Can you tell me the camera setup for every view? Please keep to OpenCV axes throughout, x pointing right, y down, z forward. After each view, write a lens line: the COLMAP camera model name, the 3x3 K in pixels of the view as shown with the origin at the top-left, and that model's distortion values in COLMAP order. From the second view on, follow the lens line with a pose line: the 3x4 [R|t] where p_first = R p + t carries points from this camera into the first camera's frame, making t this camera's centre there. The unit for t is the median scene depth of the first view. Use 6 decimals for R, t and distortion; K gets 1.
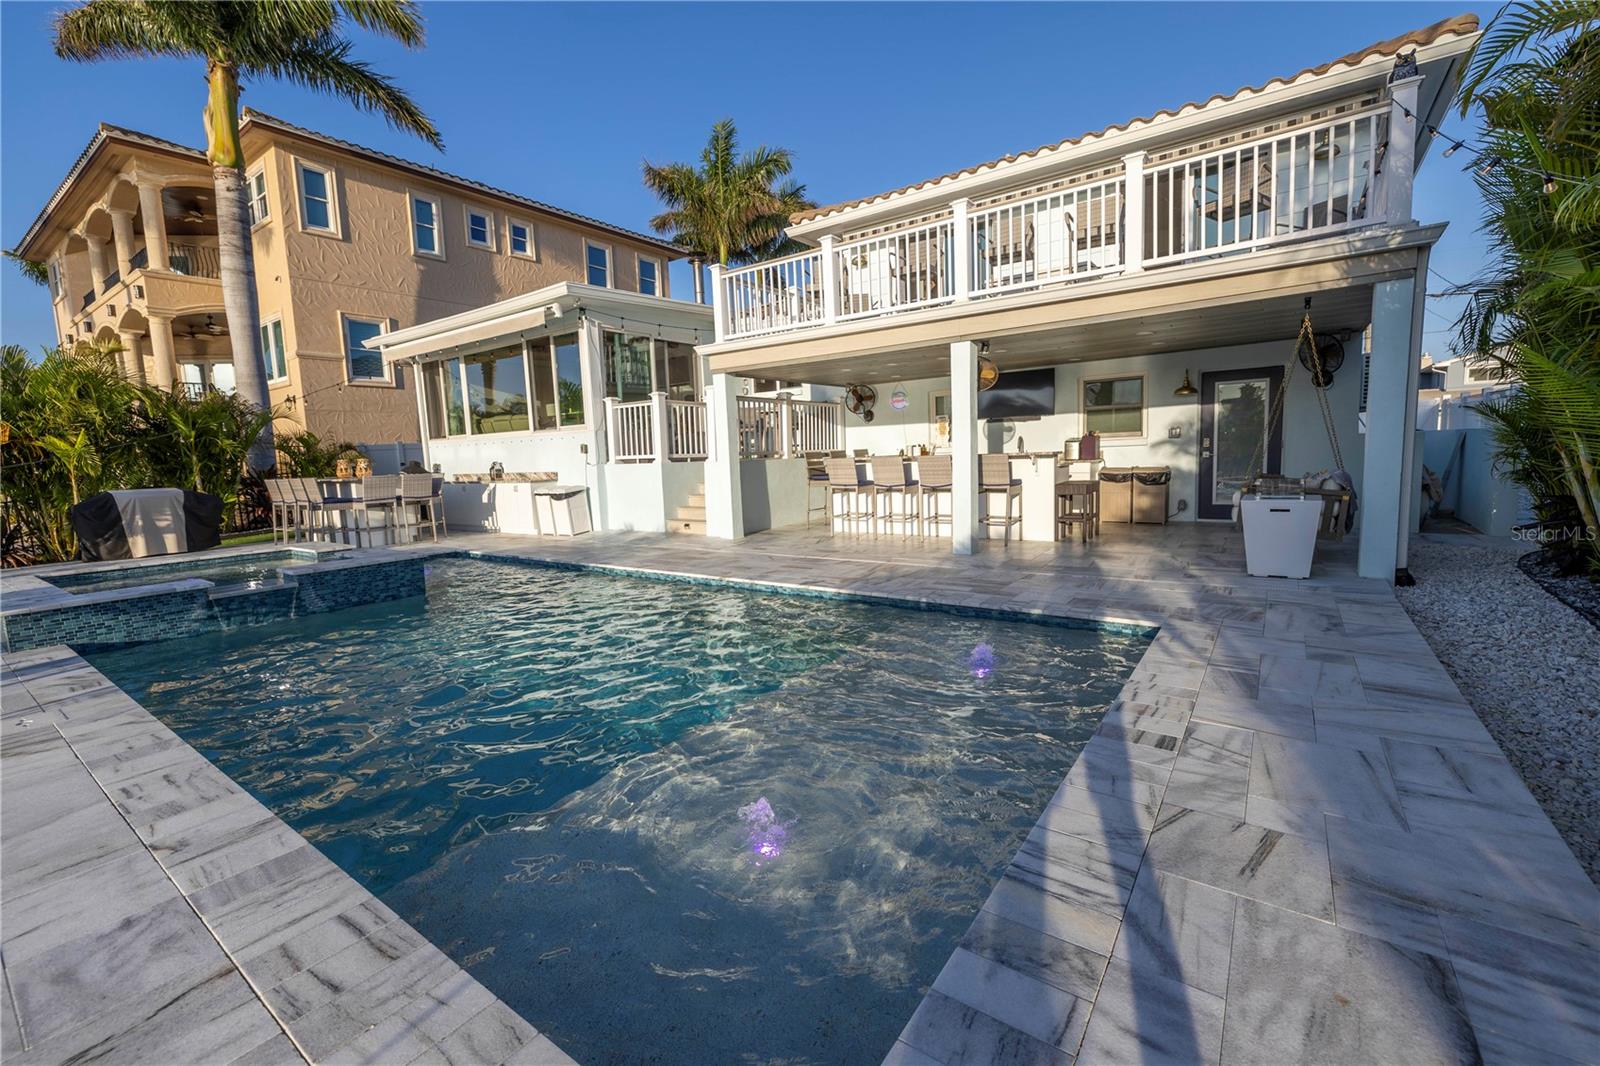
lens RADIAL K [[672.9, 0, 796.3], [0, 672.9, 523.6], [0, 0, 1]] dist [-0.008329, 0.002107]
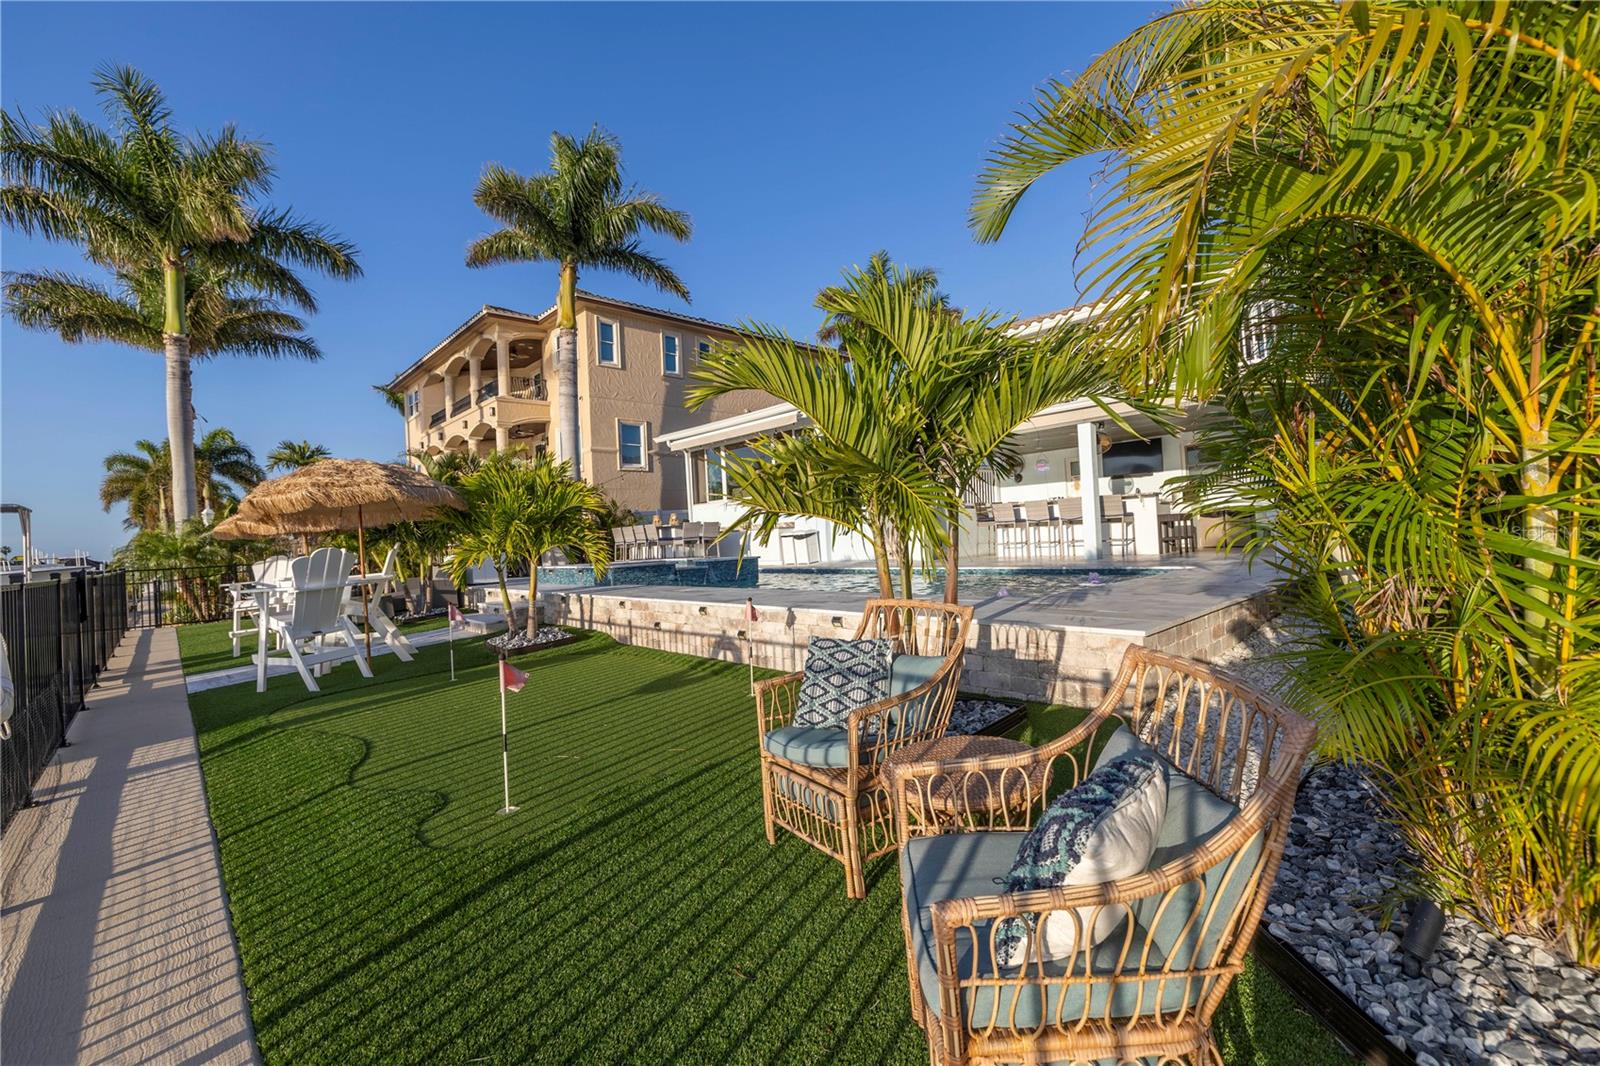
lens RADIAL K [[672.9, 0, 797.0], [0, 672.9, 521.6], [0, 0, 1]] dist [-0.008329, 0.002107]
pose [[0.980879, -0.014545, -0.194075, -0.060272], [-0.009726, 0.992294, -0.123523, 0.085638], [0.194376, 0.123049, 0.973179, -0.341595]]
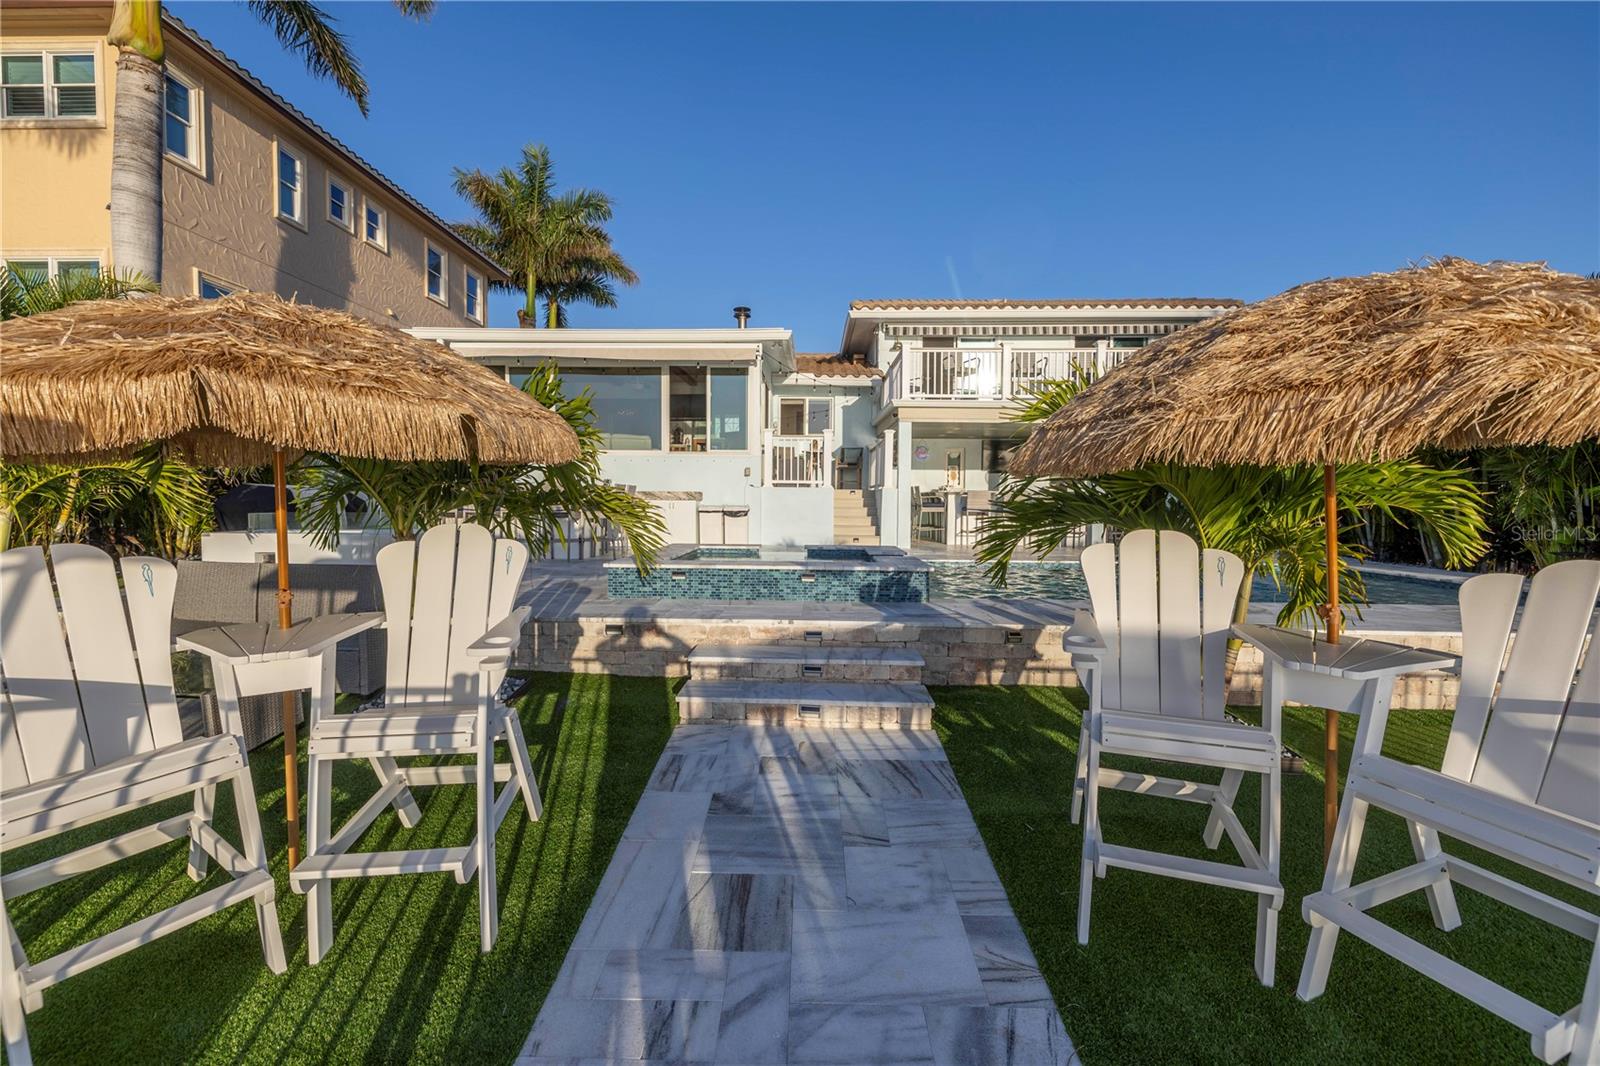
lens RADIAL K [[672.9, 0, 805.5], [0, 672.9, 529.2], [0, 0, 1]] dist [-0.008329, 0.002107]
pose [[0.827051, 0.018305, 0.561829, -0.697019], [0.022291, 0.997615, -0.065318, 0.047175], [-0.561685, 0.066545, 0.824670, 0.028196]]
